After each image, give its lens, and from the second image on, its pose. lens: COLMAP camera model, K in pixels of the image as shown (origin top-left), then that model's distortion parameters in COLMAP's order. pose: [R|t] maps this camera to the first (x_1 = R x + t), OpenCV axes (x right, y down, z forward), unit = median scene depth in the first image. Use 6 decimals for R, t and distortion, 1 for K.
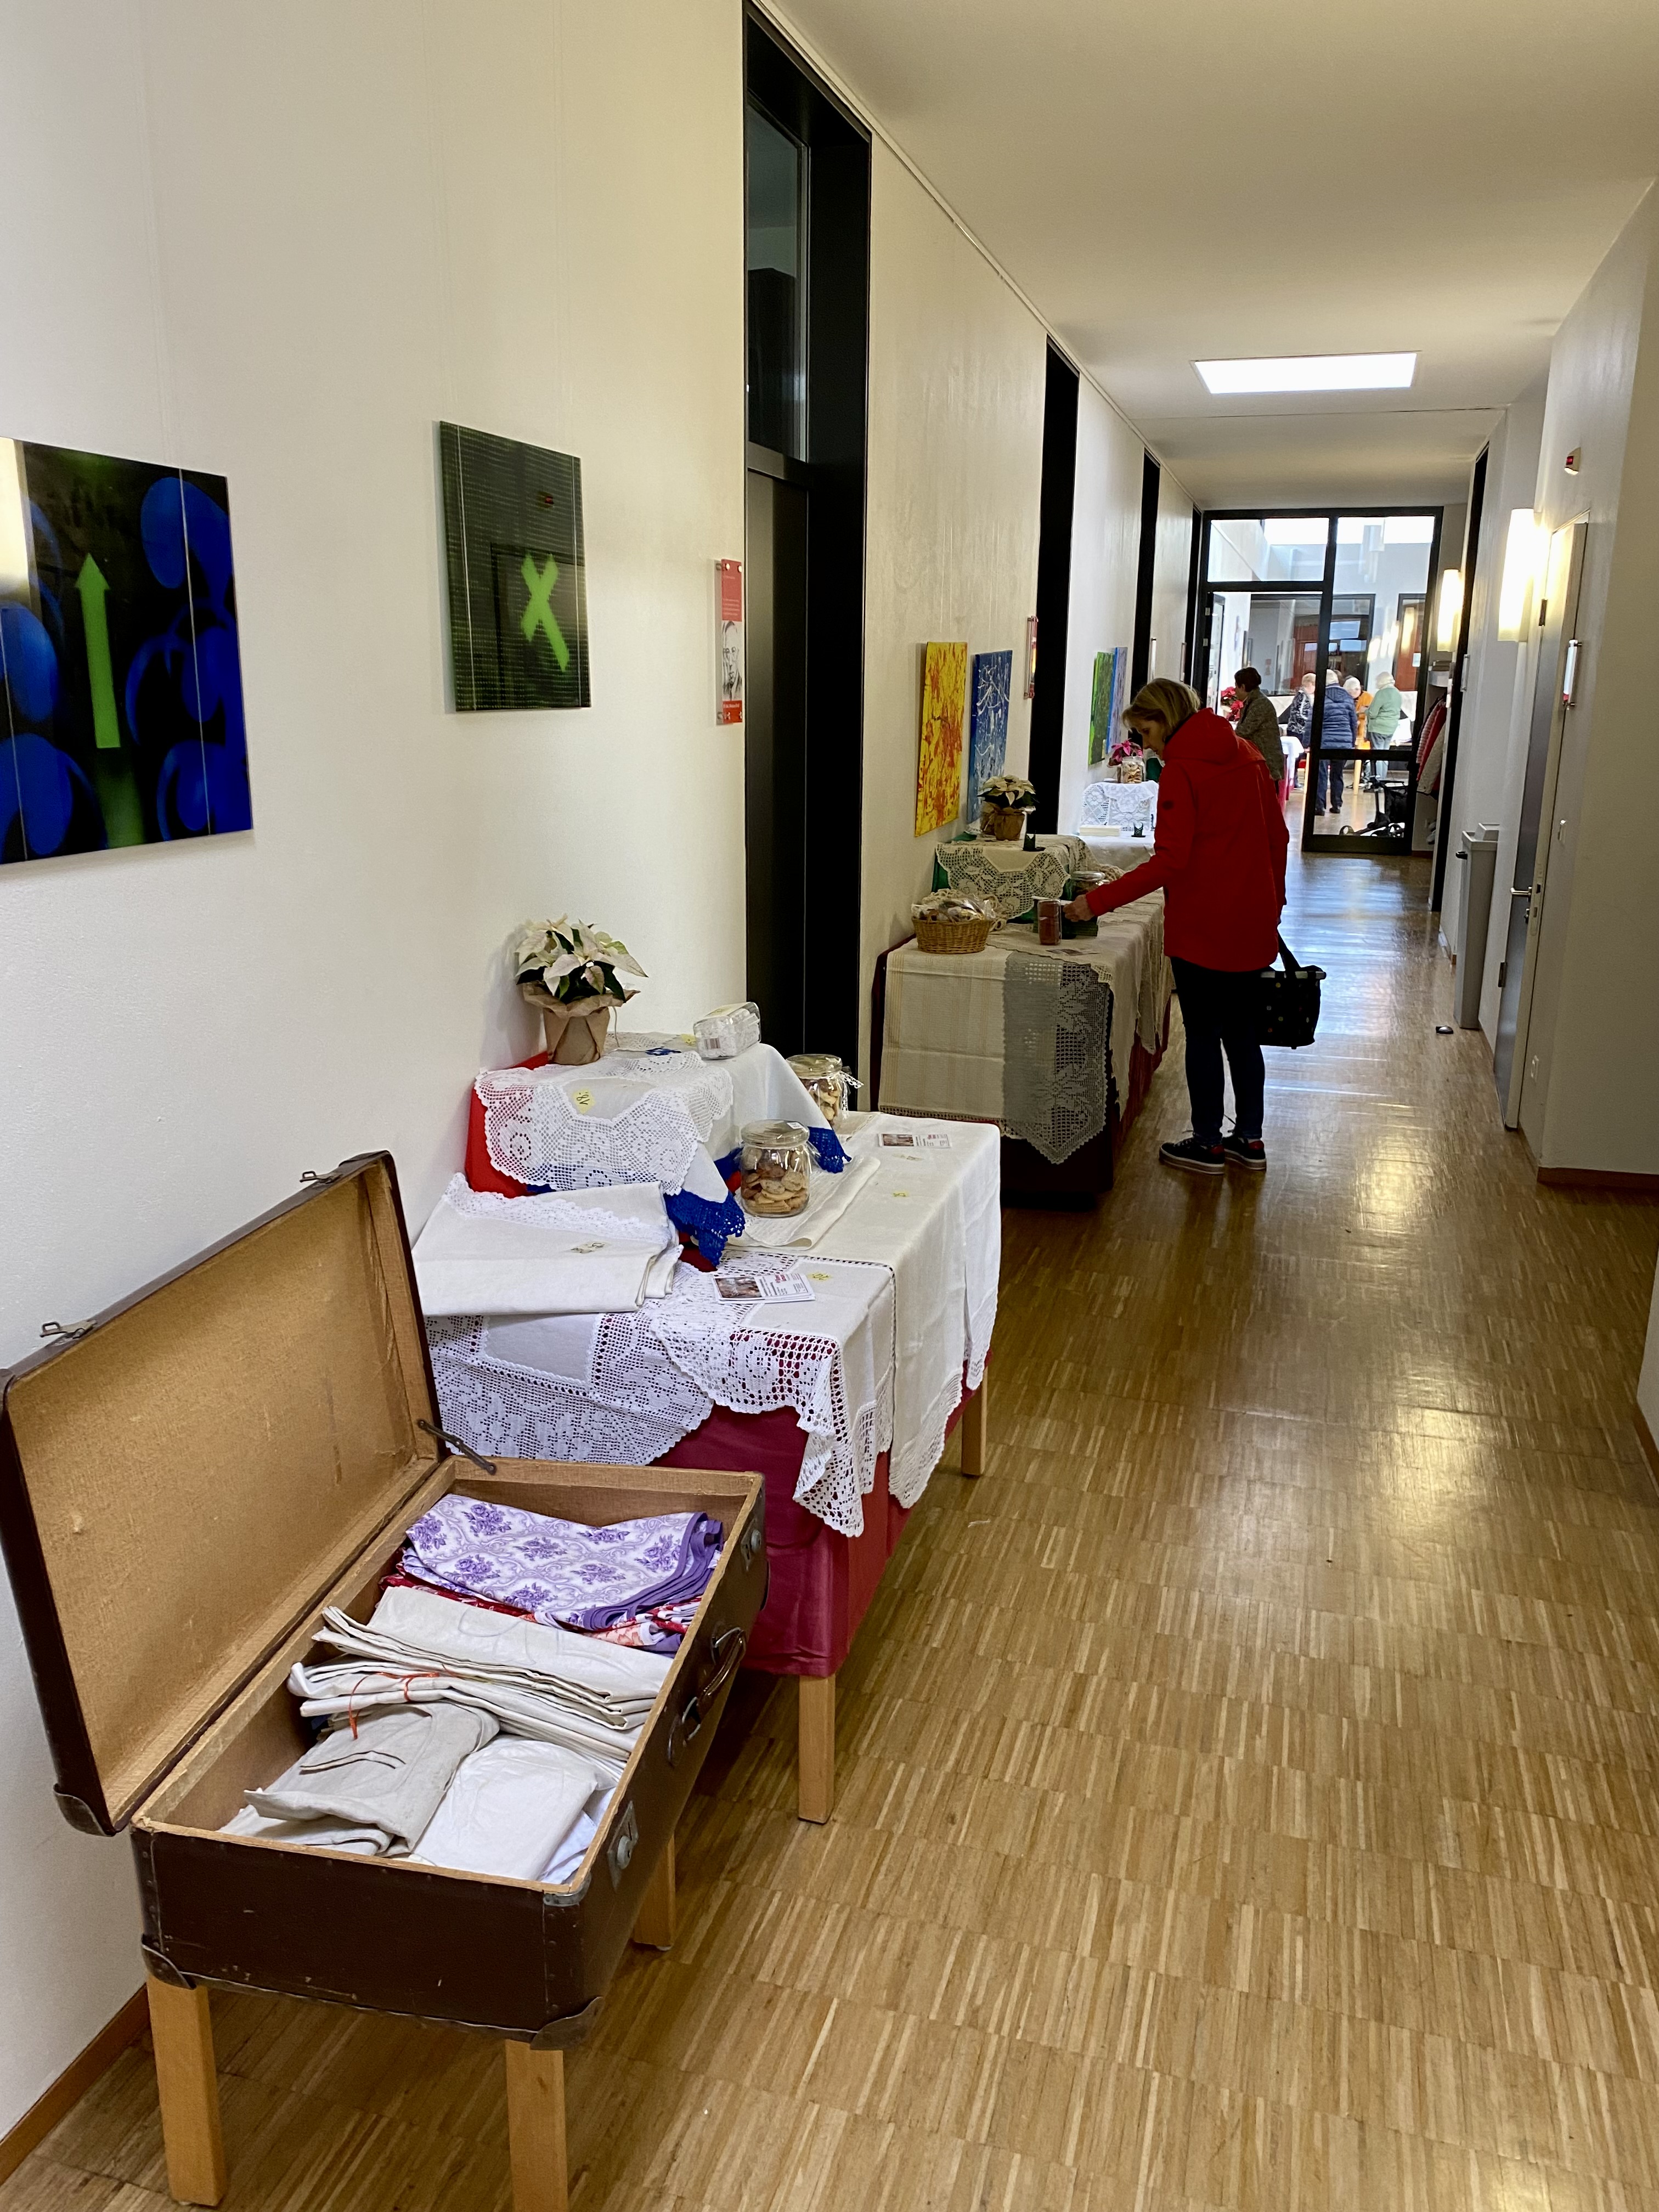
lens RADIAL K [[1683.4, 0, 829.7], [0, 1683.4, 1038.0], [0, 0, 1]] dist [0.078417, -0.165774]
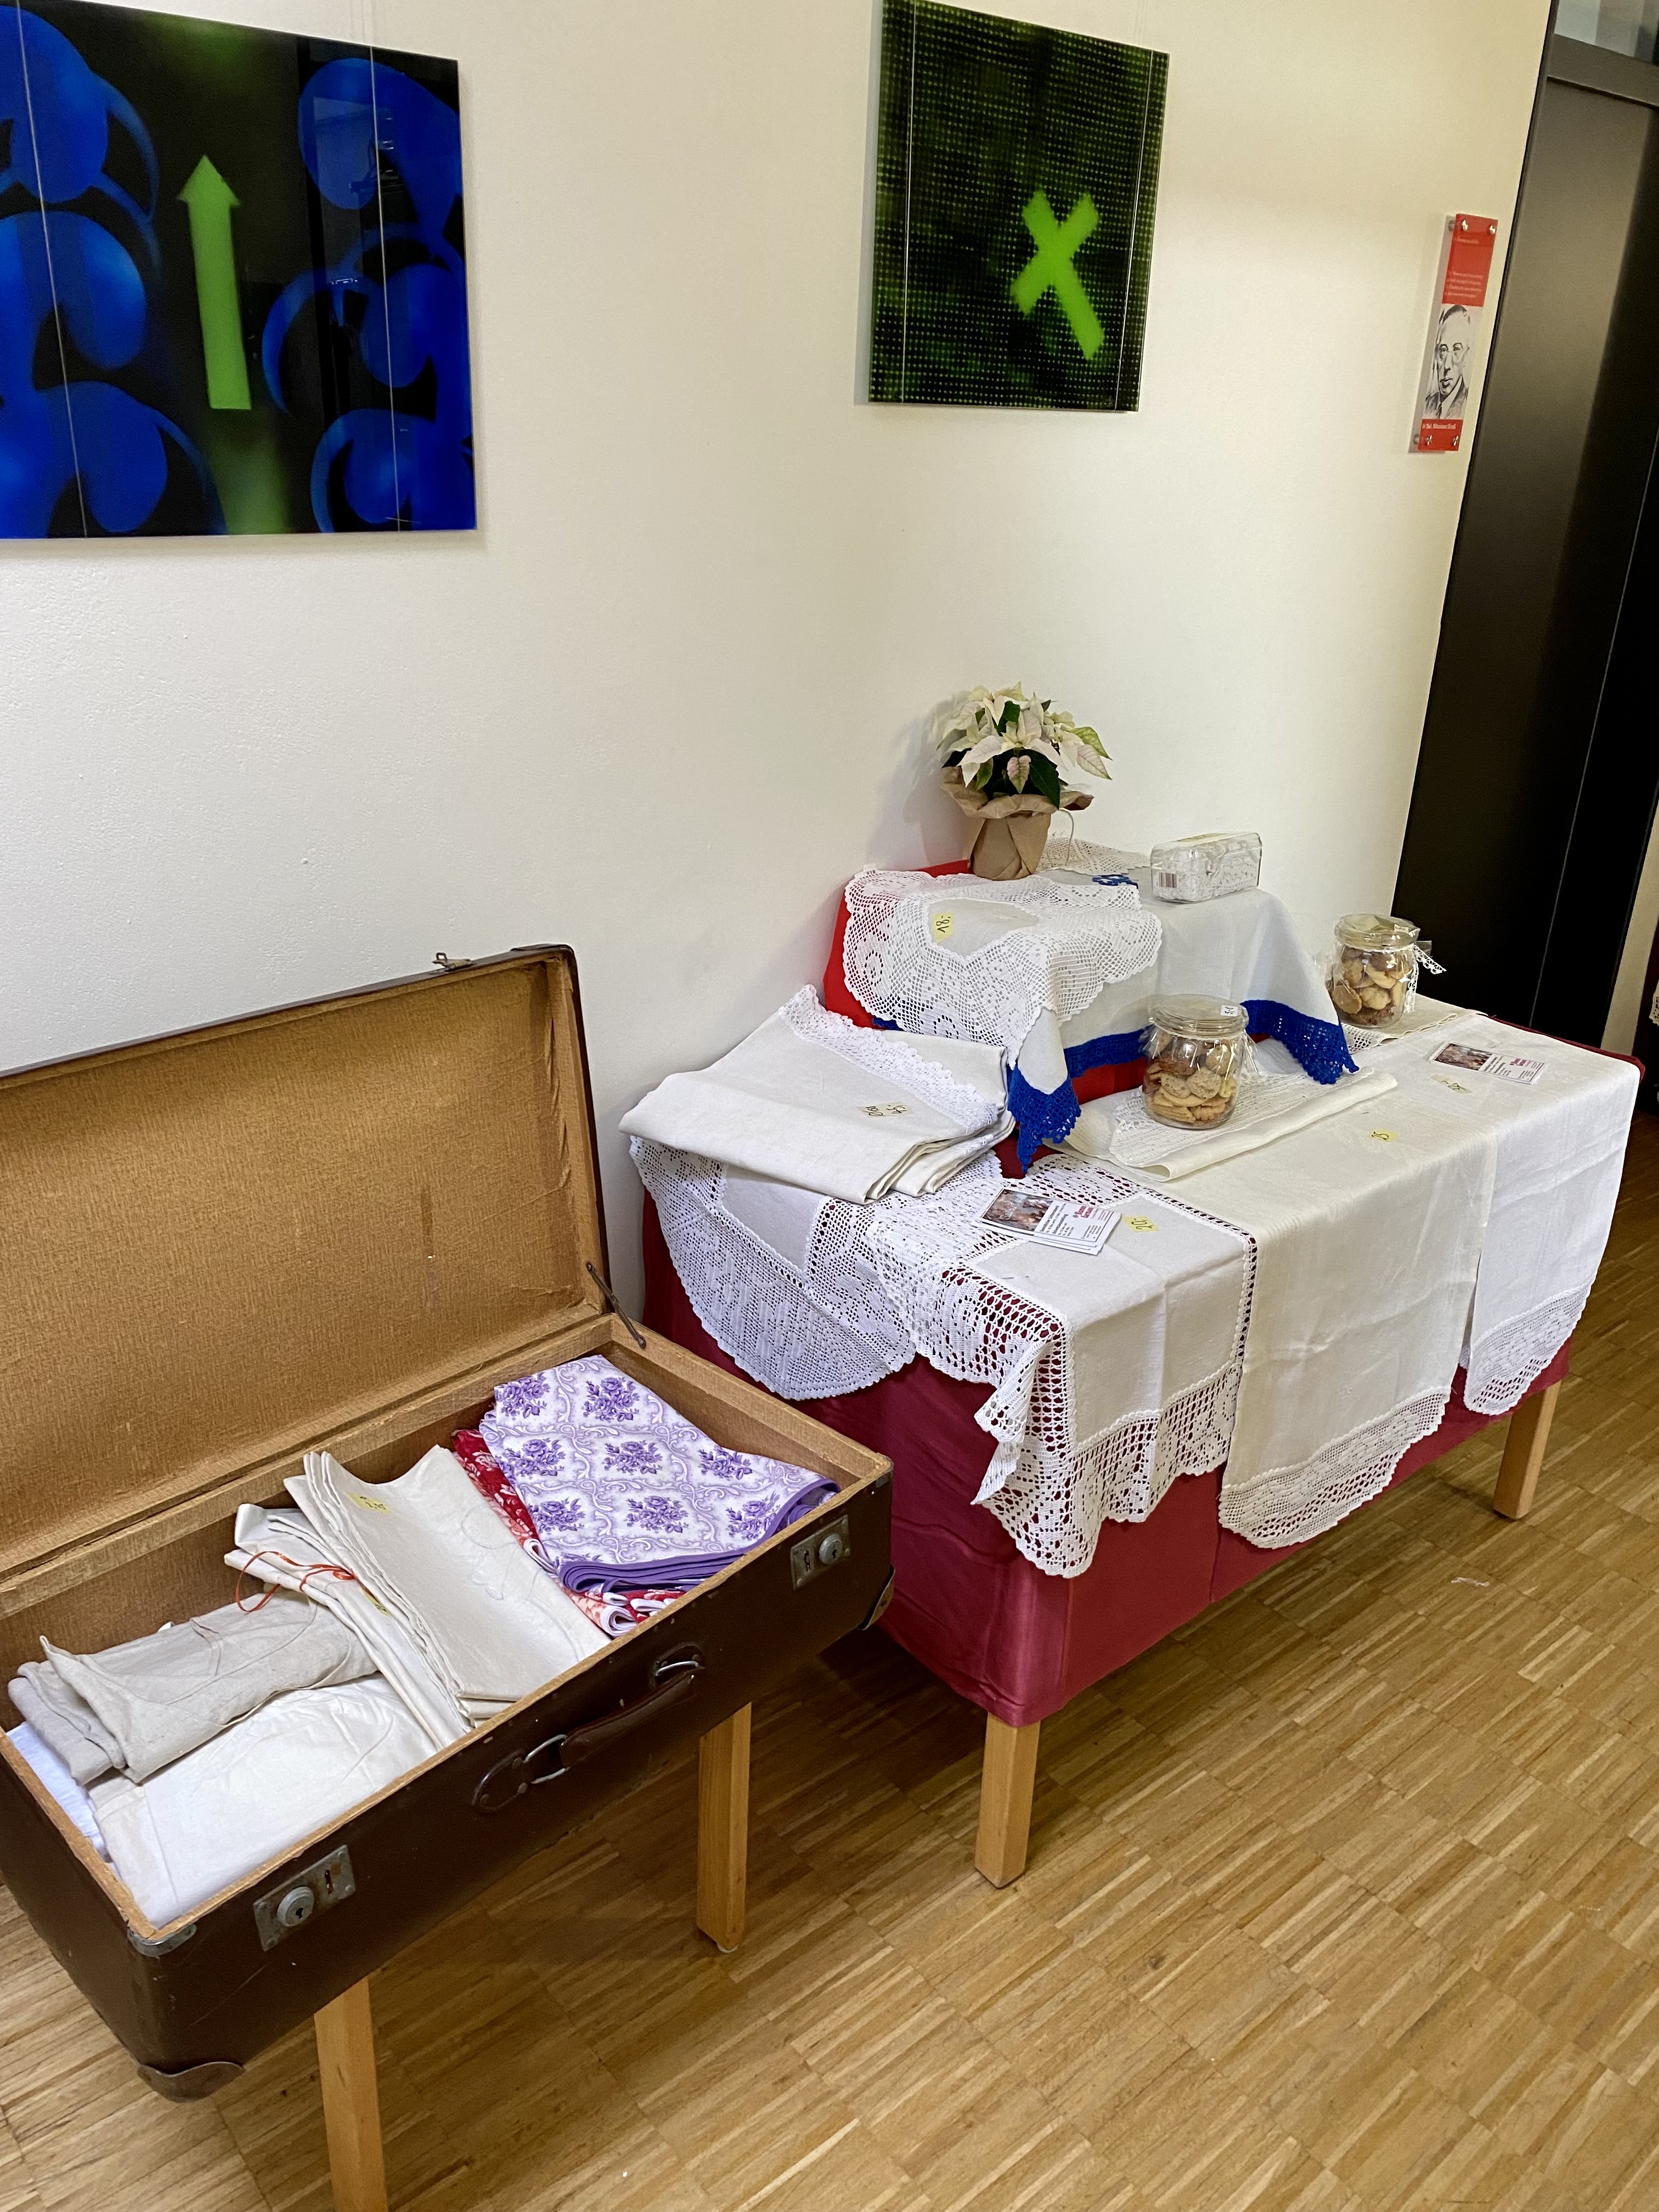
lens RADIAL K [[1660.4, 0, 817.6], [0, 1660.4, 1075.3], [0, 0, 1]] dist [0.080809, -0.142553]
pose [[0.829149, 0.225880, -0.511362, 0.244087], [-0.143296, 0.970048, 0.196144, -0.044170], [0.540350, -0.089357, 0.836682, 0.343177]]
